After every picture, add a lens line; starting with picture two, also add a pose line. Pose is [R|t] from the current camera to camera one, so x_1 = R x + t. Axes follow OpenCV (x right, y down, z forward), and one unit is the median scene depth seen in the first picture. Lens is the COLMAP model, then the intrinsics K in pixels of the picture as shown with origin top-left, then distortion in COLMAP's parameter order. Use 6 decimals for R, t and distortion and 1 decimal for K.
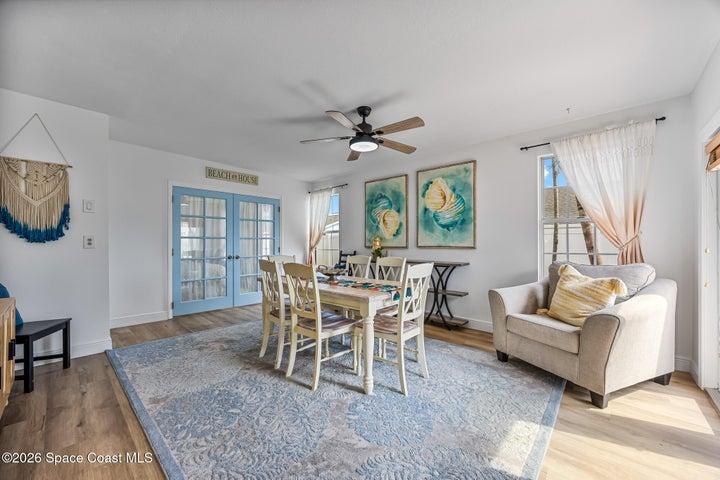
lens RADIAL K [[274.9, 0, 358.1], [0, 274.9, 242.9], [0, 0, 1]] dist [0.000864, 0.000004]
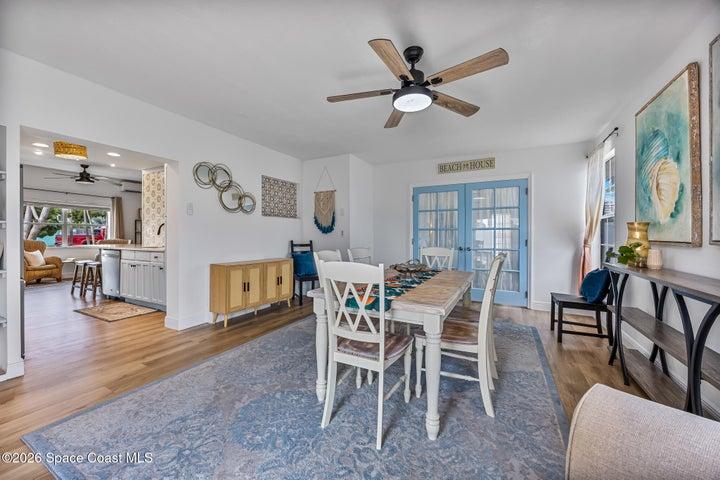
lens RADIAL K [[279.0, 0, 358.0], [0, 279.0, 236.6], [0, 0, 1]] dist [-0.000498, -0.000126]
pose [[0.251708, 0.007025, -0.967778, 0.442198], [-0.001386, 0.999975, 0.006899, 0.003698], [0.967802, -0.000395, 0.251711, 0.411183]]
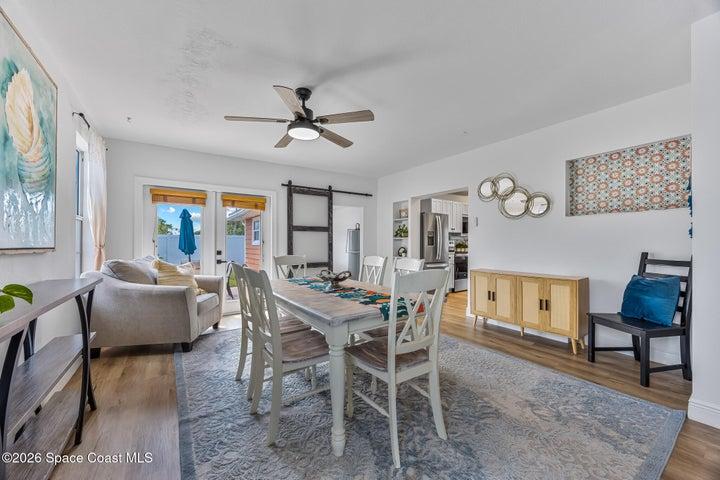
lens RADIAL K [[274.9, 0, 358.1], [0, 274.9, 242.9], [0, 0, 1]] dist [0.000864, 0.000004]
pose [[-0.974012, 0.005303, 0.226434, -0.218814], [0.004176, 0.999976, -0.005455, 0.008168], [-0.226457, -0.004368, -0.974011, 1.133759]]
